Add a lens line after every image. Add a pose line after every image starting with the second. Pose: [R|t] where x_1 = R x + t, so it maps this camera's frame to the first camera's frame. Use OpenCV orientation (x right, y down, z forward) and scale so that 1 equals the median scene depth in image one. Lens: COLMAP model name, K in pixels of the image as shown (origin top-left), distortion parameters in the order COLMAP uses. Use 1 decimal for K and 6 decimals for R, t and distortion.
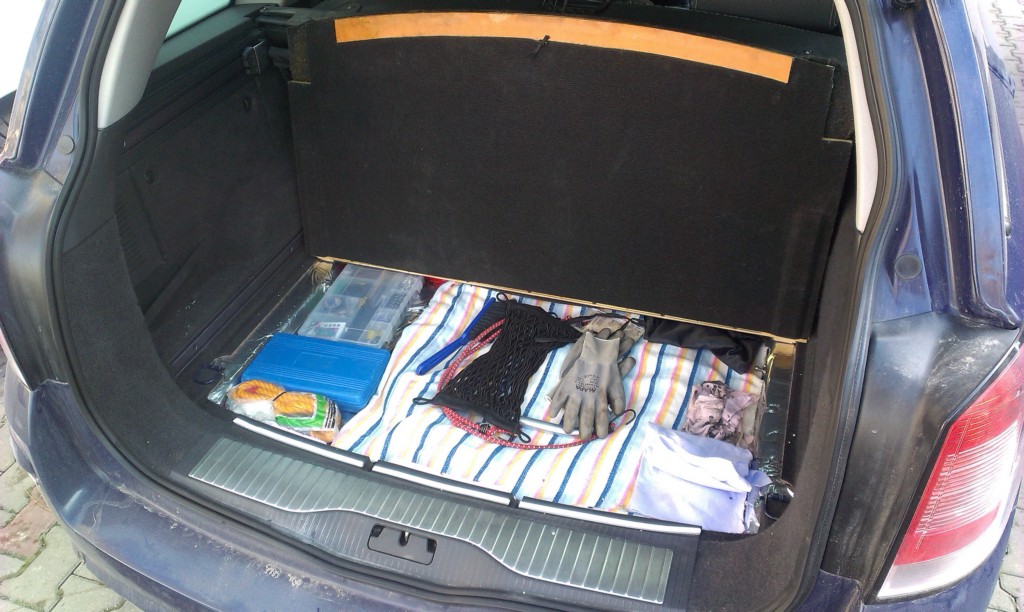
lens RADIAL K [[816.1, 0, 512.0], [0, 816.1, 306.0], [0, 0, 1]] dist [0.005638, -0.085421]
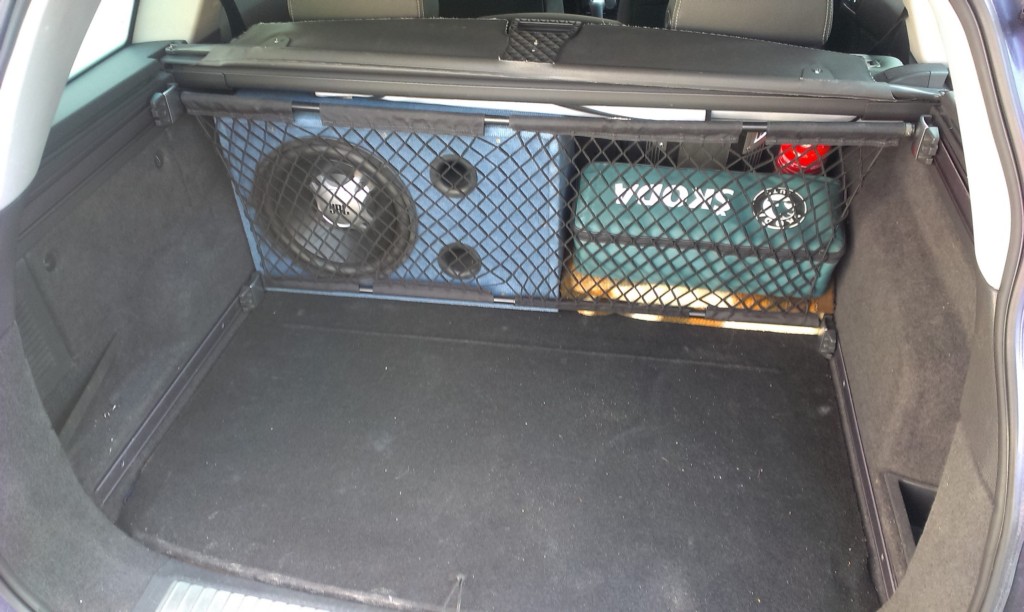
lens RADIAL K [[816.1, 0, 512.0], [0, 816.1, 306.0], [0, 0, 1]] dist [0.005638, -0.085421]
pose [[0.987654, -0.084574, 0.131860, -0.099080], [0.087175, 0.996094, -0.014068, -0.061908], [-0.130156, 0.025389, 0.991168, 0.142645]]
